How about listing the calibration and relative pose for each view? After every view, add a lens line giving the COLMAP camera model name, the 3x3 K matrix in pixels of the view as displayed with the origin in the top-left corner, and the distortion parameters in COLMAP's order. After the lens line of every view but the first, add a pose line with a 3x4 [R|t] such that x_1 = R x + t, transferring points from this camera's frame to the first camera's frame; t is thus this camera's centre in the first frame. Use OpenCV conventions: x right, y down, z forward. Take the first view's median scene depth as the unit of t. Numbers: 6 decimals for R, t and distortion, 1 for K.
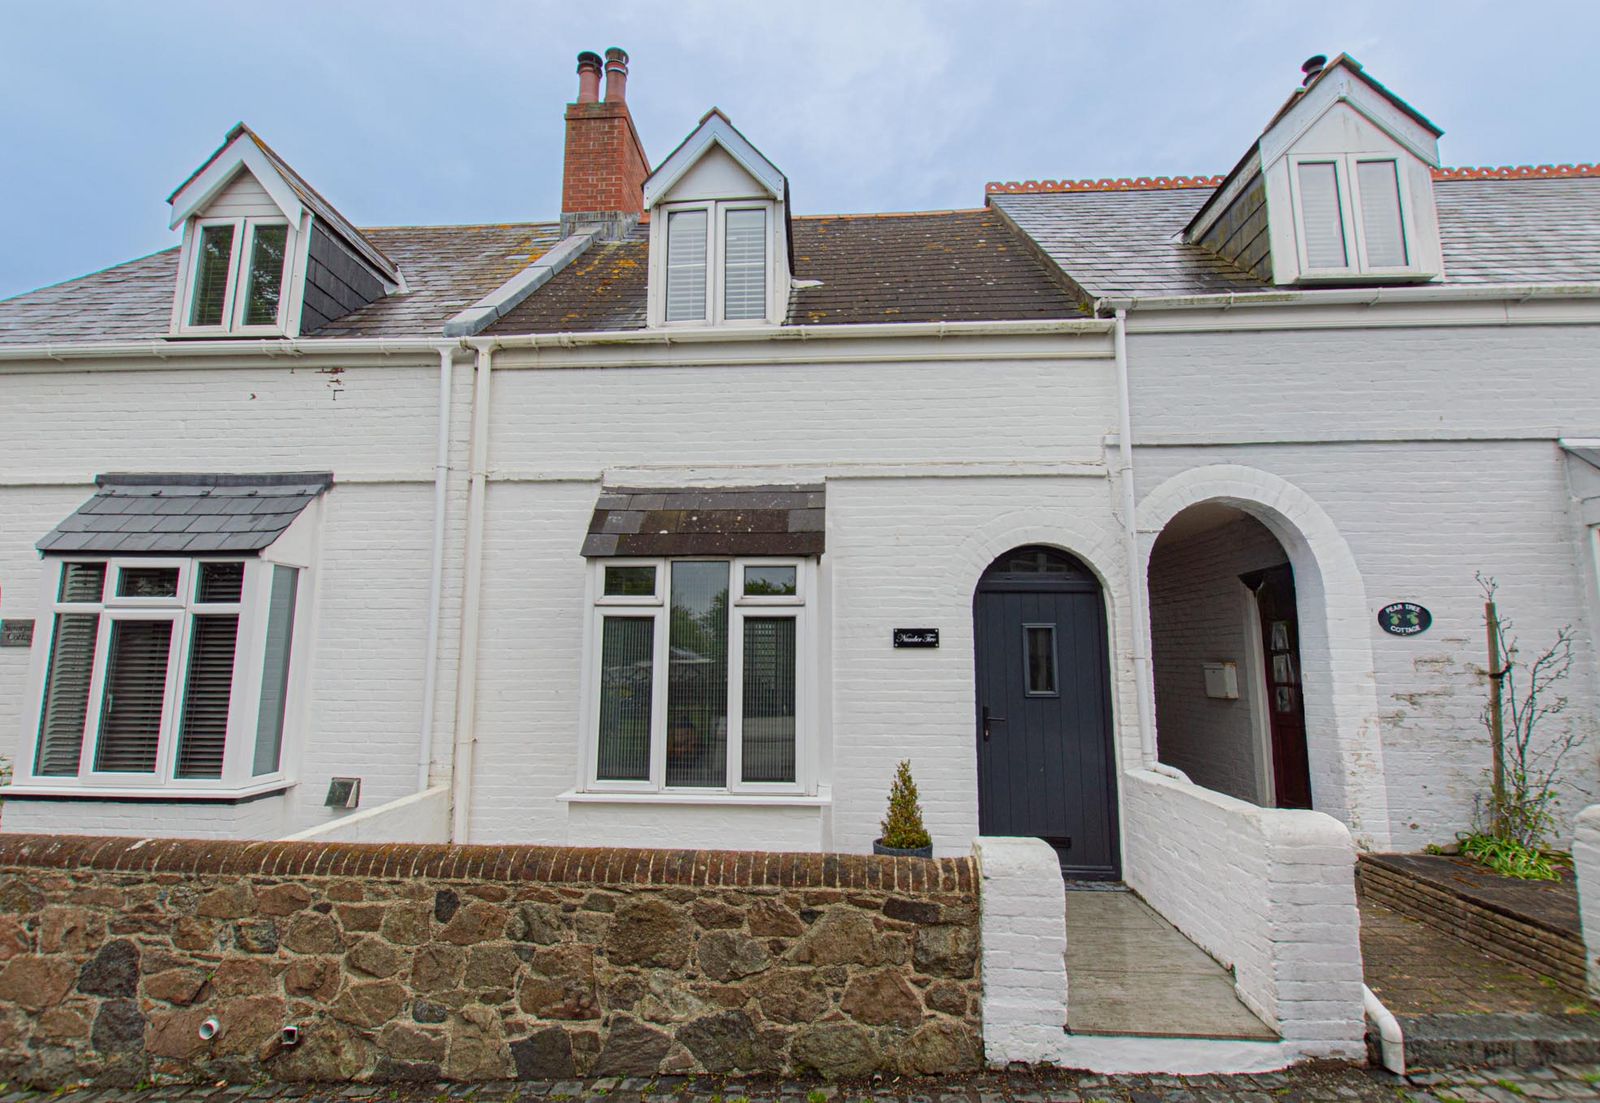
lens RADIAL K [[752.2, 0, 801.8], [0, 752.2, 554.6], [0, 0, 1]] dist [0.004436, -0.000167]
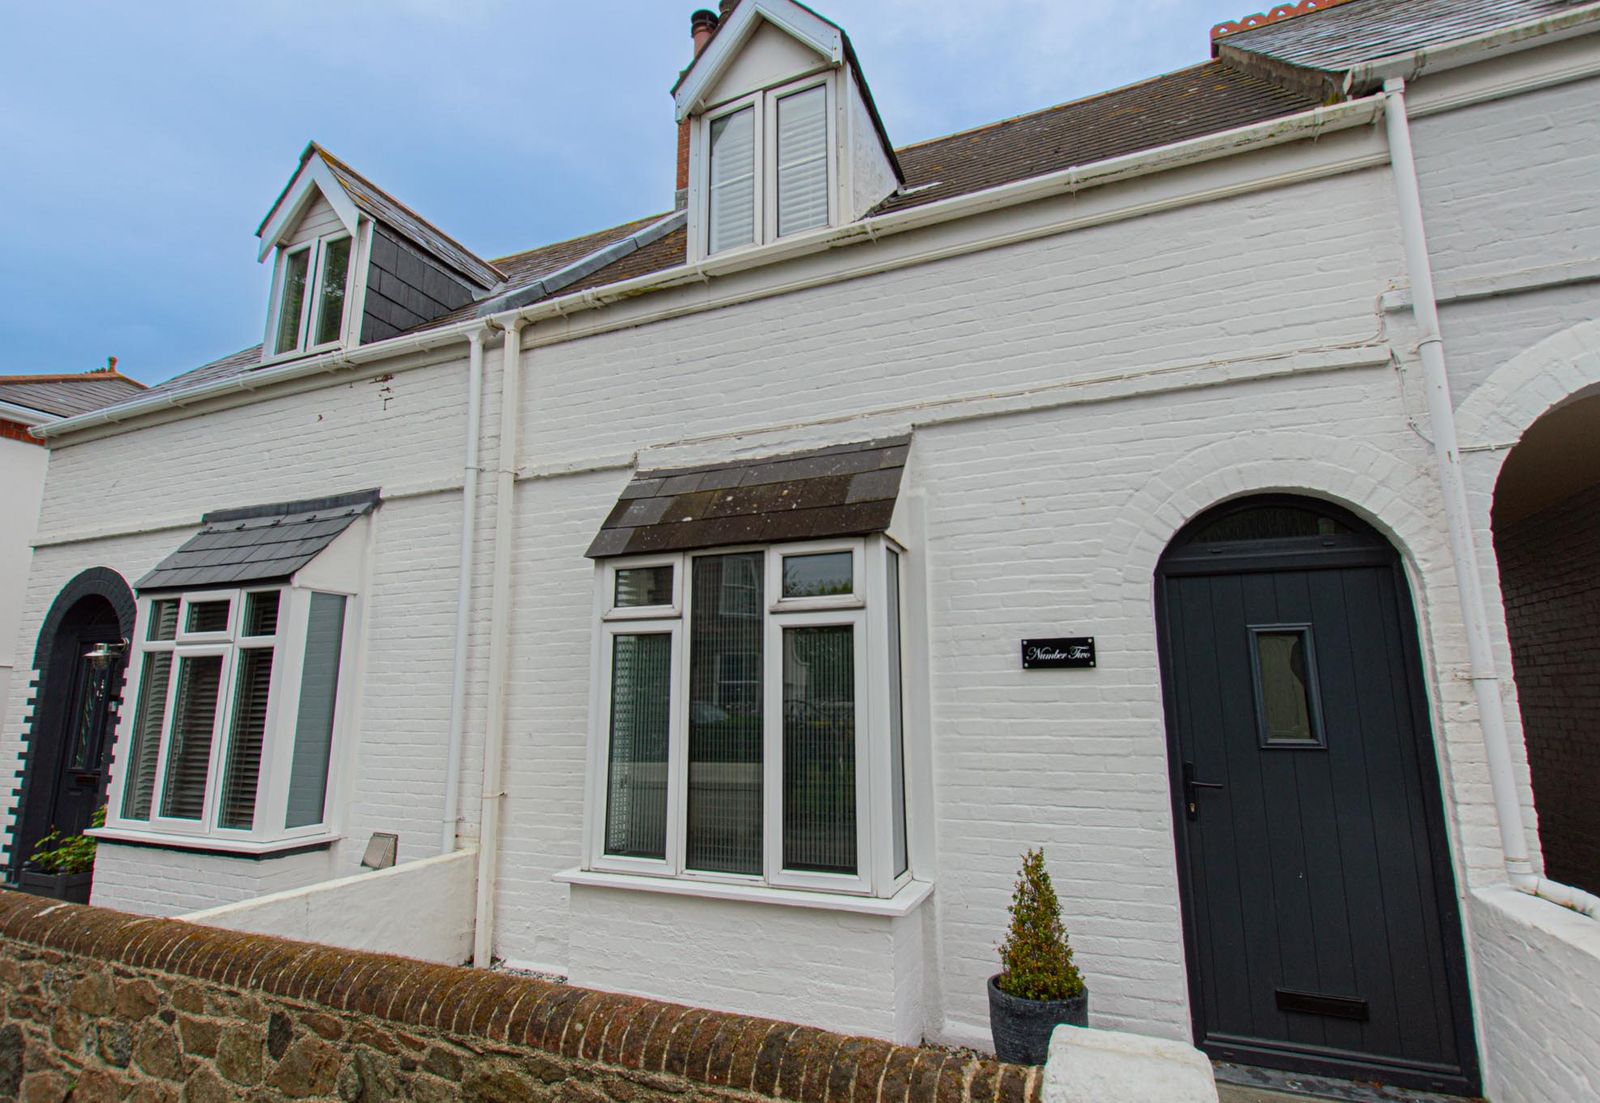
lens RADIAL K [[811.8, 0, 800.0], [0, 811.8, 551.5], [0, 0, 1]] dist [0.004383, -0.002324]
pose [[0.940417, -0.069526, -0.332840, 0.180564], [0.055233, 0.997107, -0.052227, 0.048191], [0.335509, 0.030732, 0.941536, 0.272264]]
